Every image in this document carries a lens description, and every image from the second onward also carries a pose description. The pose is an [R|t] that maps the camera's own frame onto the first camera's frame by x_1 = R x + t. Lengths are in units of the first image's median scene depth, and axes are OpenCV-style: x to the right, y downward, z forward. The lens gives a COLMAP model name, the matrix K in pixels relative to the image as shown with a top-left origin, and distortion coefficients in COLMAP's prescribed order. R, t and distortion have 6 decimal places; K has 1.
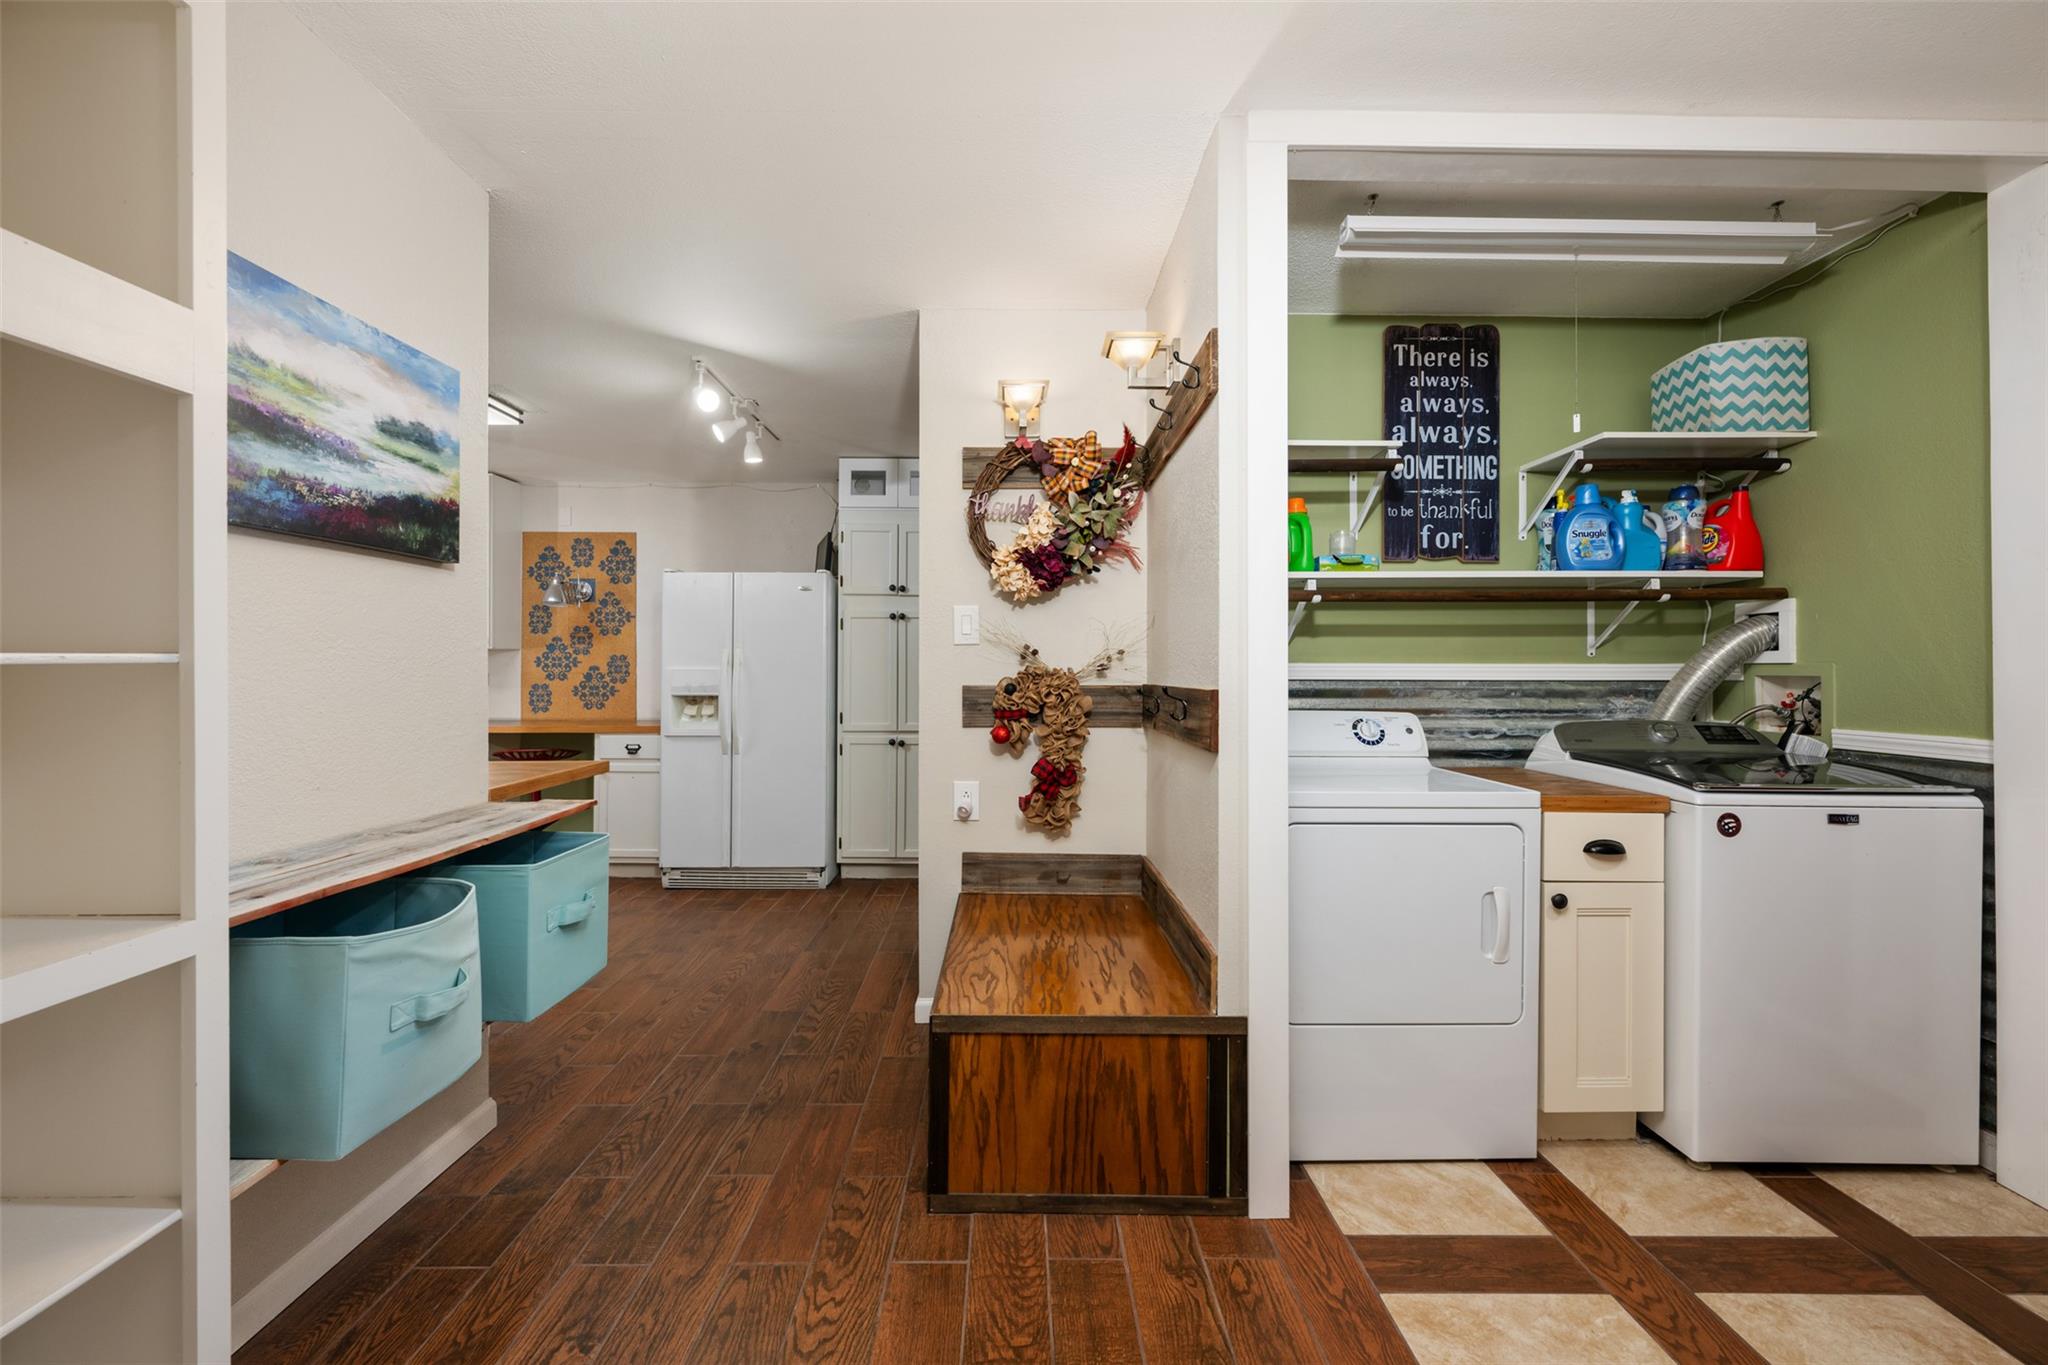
lens RADIAL K [[805.0, 0, 1018.0], [0, 805.0, 659.4], [0, 0, 1]] dist [0.000192, 0.000000]
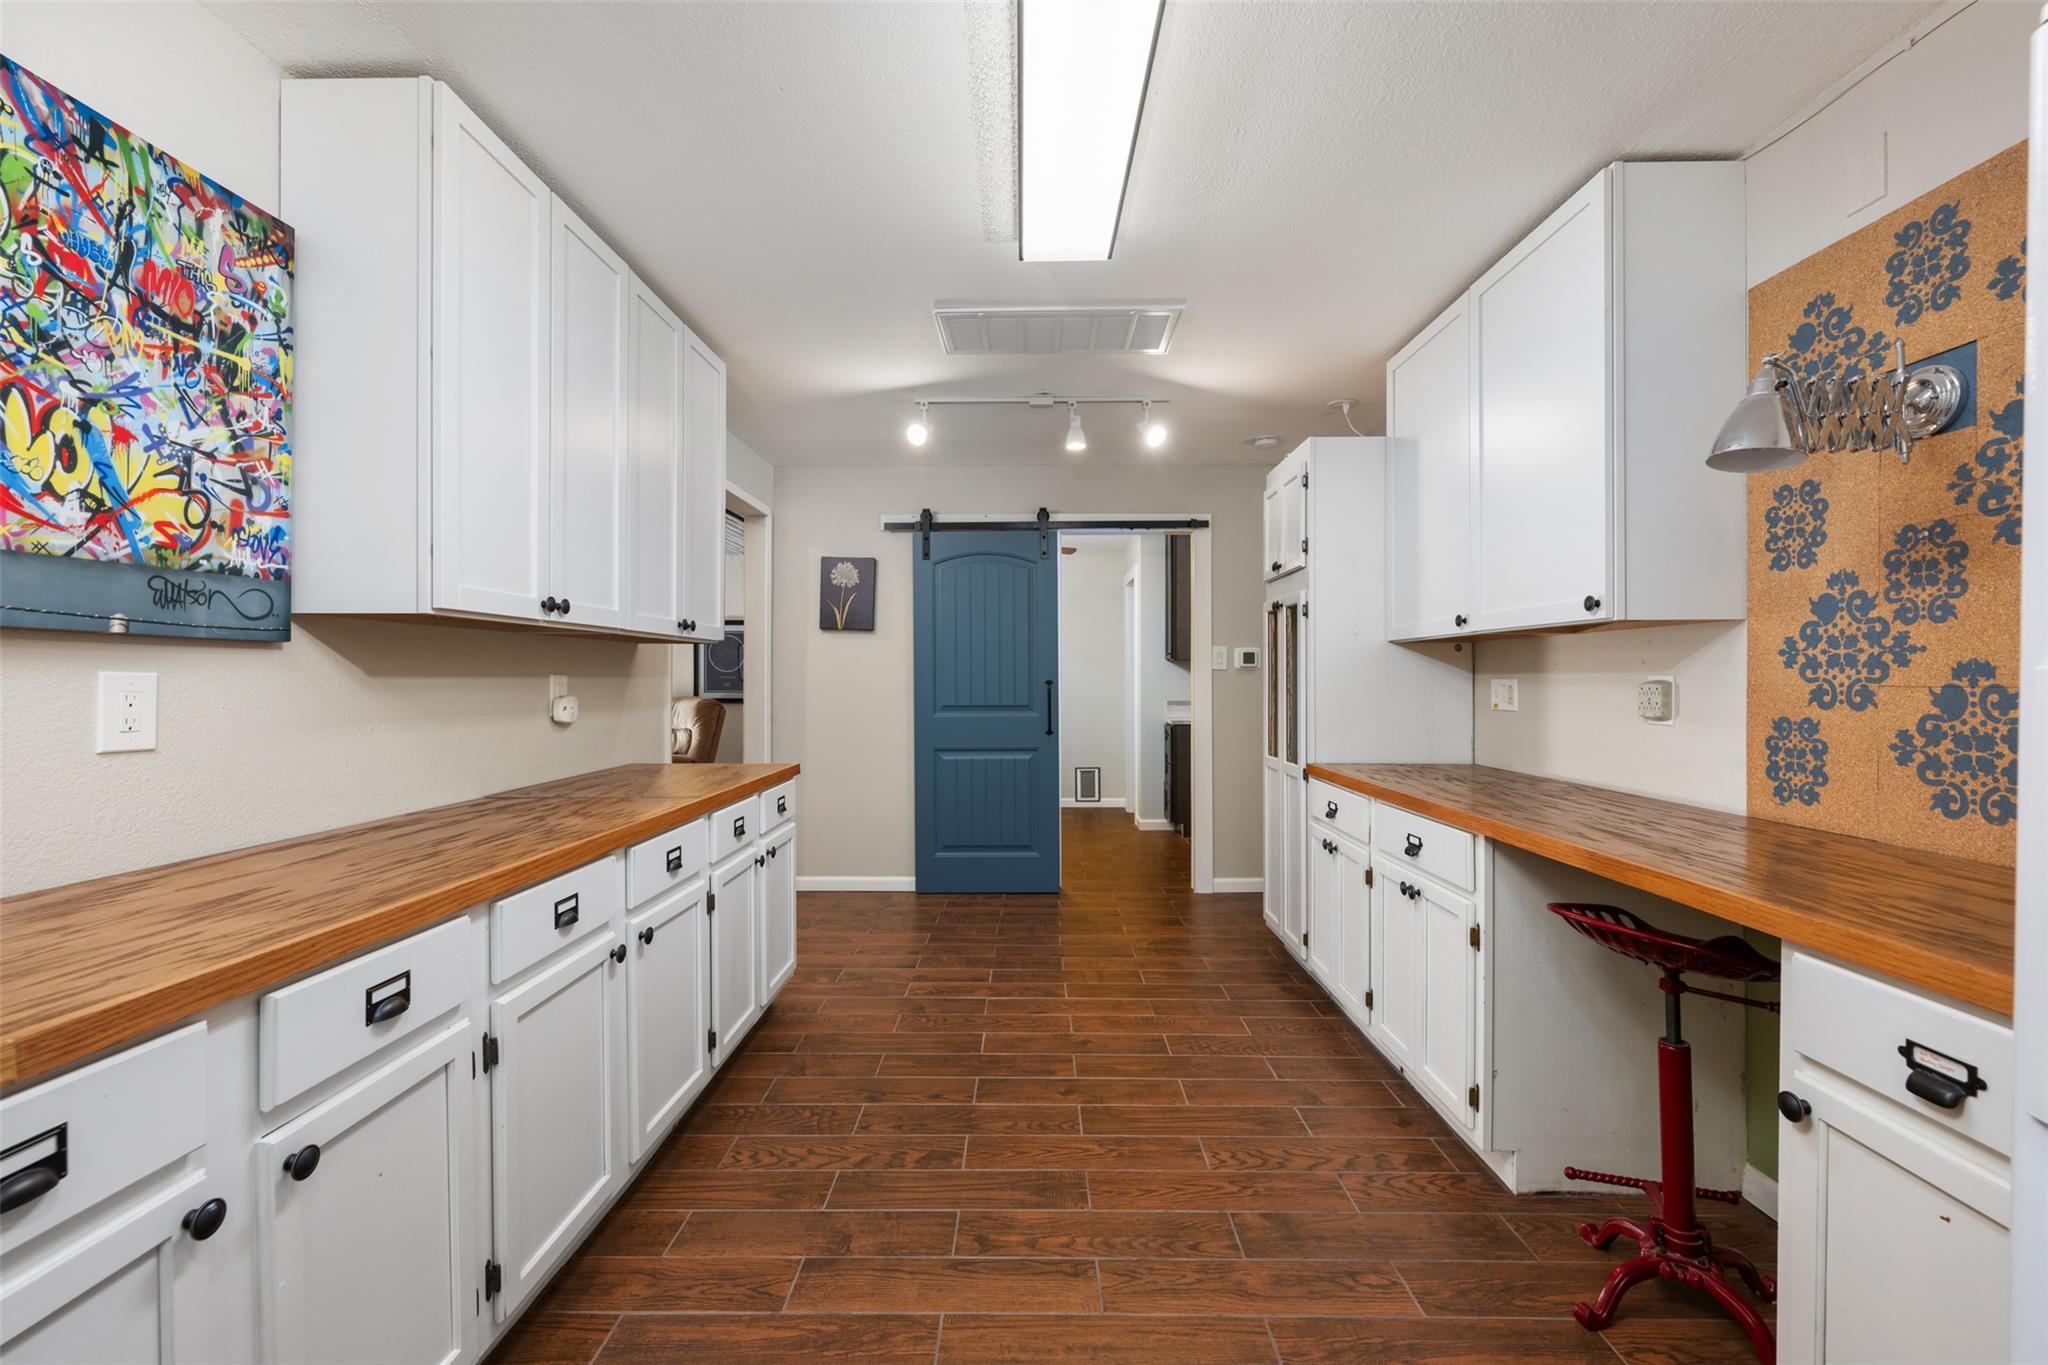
lens RADIAL K [[843.9, 0, 1024.0], [0, 843.9, 682.5], [0, 0, 1]] dist [-0.000687, -0.000139]
pose [[-0.021181, 0.001692, -0.999774, -0.234486], [0.005699, 0.999983, 0.001572, 0.013209], [0.999759, -0.005665, -0.021190, 0.685271]]
